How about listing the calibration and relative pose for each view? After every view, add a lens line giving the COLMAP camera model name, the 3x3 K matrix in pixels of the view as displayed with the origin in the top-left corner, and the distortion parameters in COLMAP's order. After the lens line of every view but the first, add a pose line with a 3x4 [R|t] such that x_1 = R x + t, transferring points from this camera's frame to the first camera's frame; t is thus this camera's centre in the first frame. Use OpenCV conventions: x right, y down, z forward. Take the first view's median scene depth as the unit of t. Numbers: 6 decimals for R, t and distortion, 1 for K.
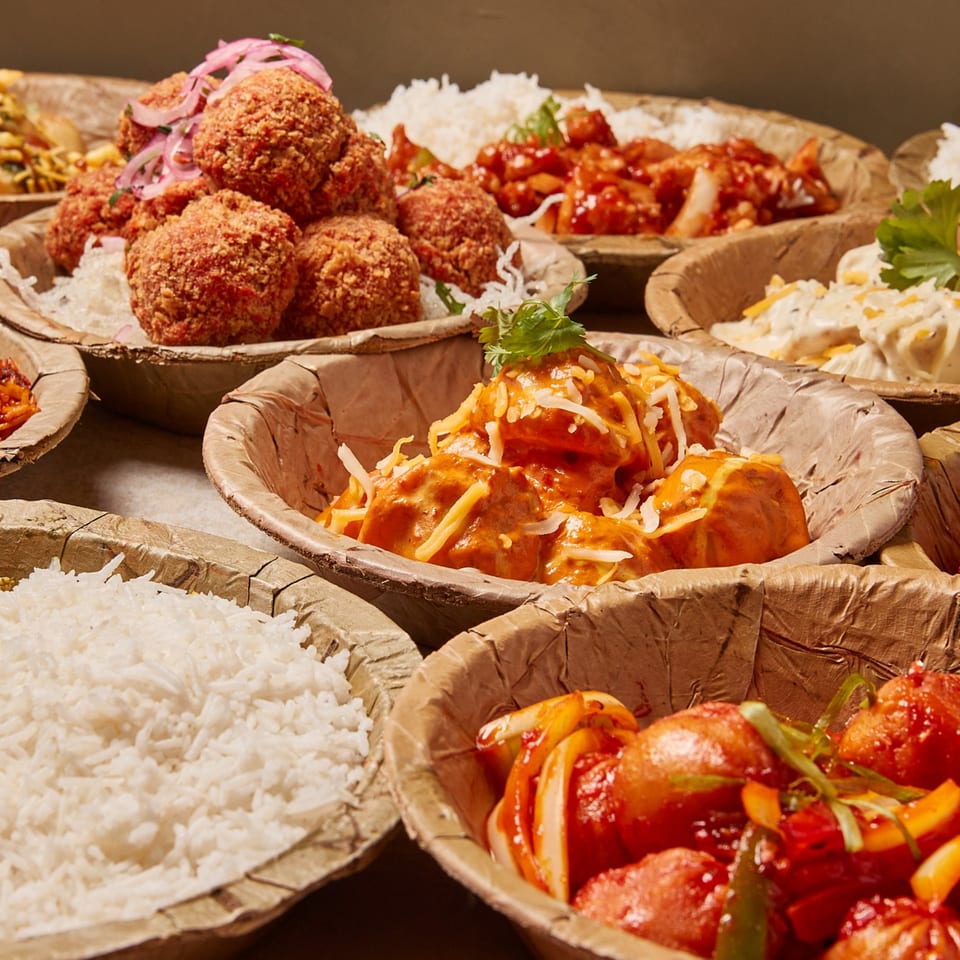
lens RADIAL K [[2441.9, 0, 480.0], [0, 2441.9, 480.0], [0, 0, 1]] dist [-0.089494, 0.286524]
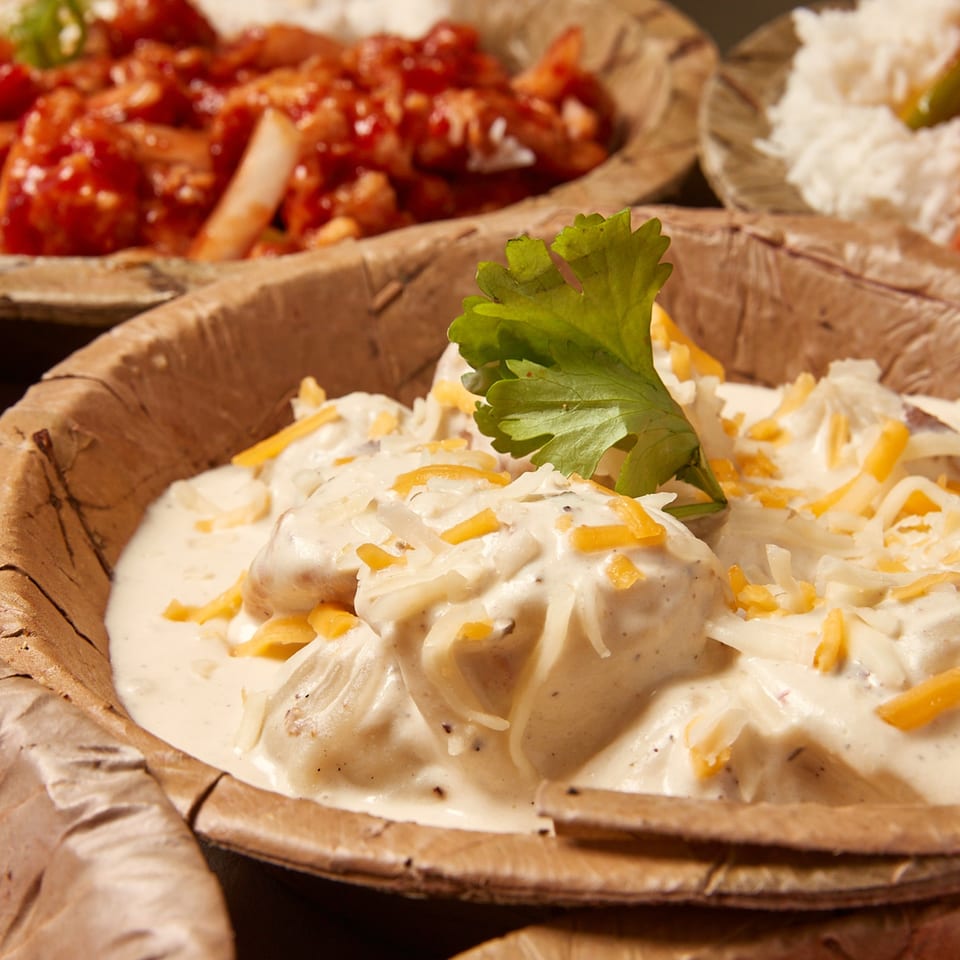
lens RADIAL K [[2282.7, 0, 480.0], [0, 2282.7, 480.0], [0, 0, 1]] dist [-0.117656, -0.218336]
pose [[0.995321, 0.026045, -0.093052, 0.262315], [-0.014822, 0.992745, 0.119319, -0.157500], [0.095485, -0.117381, 0.988486, 0.754785]]
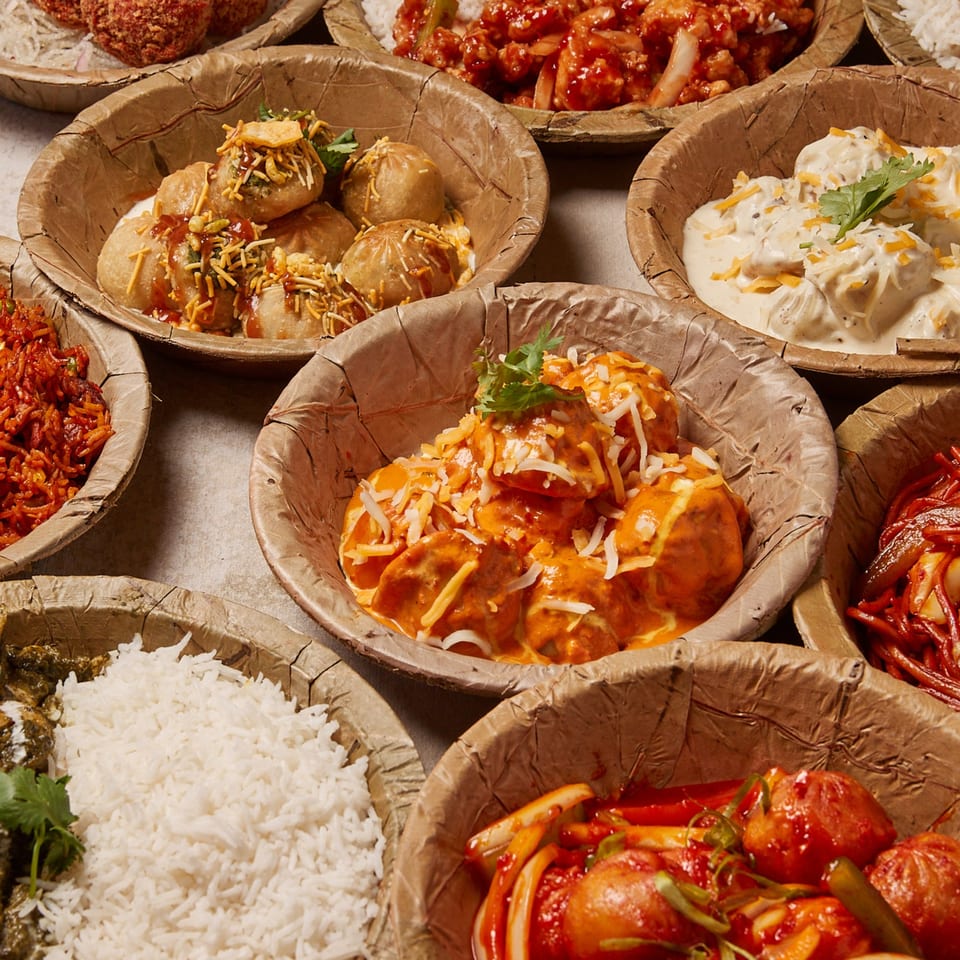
lens RADIAL K [[2238.9, 0, 521.4], [0, 2238.9, 480.2], [0, 0, 1]] dist [-0.040288, -0.041499]
pose [[0.998556, -0.037440, -0.038523, 0.070803], [0.048506, 0.936582, 0.347076, -0.426181], [0.023085, -0.348444, 0.937045, -0.054742]]
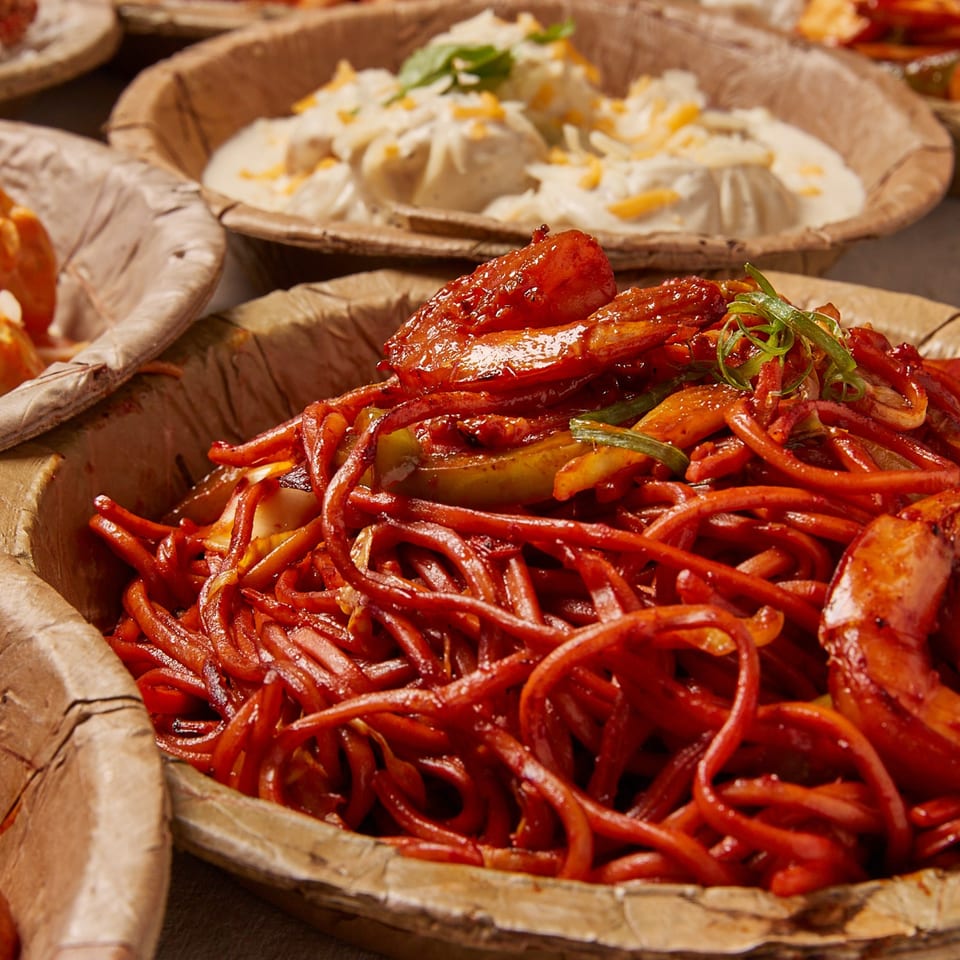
lens RADIAL K [[2238.9, 0, 521.4], [0, 2238.9, 480.2], [0, 0, 1]] dist [-0.040288, -0.041499]
pose [[0.979004, 0.097540, -0.178992, 0.424353], [-0.077912, 0.990467, 0.113602, -0.050119], [0.188366, -0.097272, 0.977270, 0.403427]]
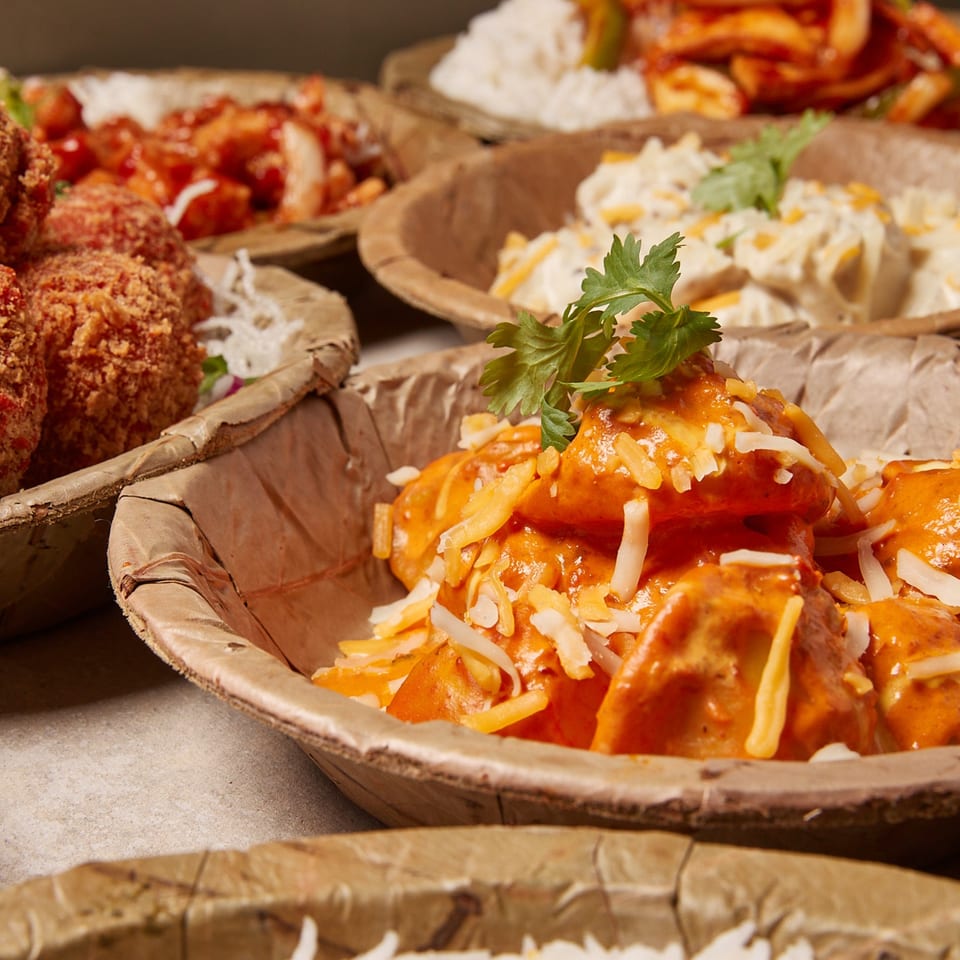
lens RADIAL K [[2282.7, 0, 480.0], [0, 2282.7, 480.0], [0, 0, 1]] dist [-0.117656, -0.218336]
pose [[0.846837, -0.239649, 0.474799, -0.308879], [0.239642, 0.968904, 0.061624, -0.076713], [-0.474803, 0.061597, 0.877934, 0.548592]]
